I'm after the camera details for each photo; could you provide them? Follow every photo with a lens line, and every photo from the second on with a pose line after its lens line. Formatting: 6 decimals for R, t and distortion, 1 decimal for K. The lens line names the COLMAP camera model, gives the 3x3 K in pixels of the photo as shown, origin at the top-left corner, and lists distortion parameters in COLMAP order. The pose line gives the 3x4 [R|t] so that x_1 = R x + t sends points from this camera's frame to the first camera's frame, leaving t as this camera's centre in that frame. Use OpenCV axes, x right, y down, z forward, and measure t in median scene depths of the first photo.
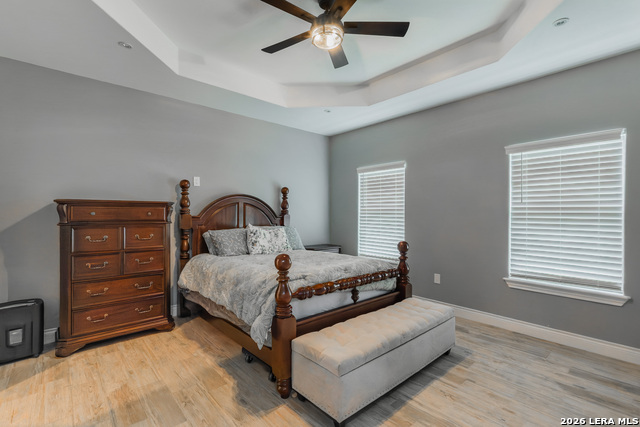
lens RADIAL K [[295.2, 0, 320.9], [0, 295.2, 212.1], [0, 0, 1]] dist [0.002236, 0.002031]
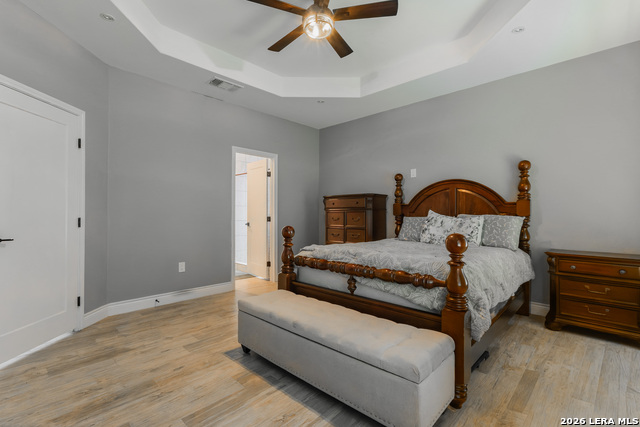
lens RADIAL K [[295.2, 0, 322.6], [0, 295.2, 214.3], [0, 0, 1]] dist [0.002236, 0.002031]
pose [[0.082864, -0.001122, -0.996560, 0.766215], [0.004765, 0.999988, -0.000729, 0.057718], [0.996549, -0.004688, 0.082869, 0.661839]]
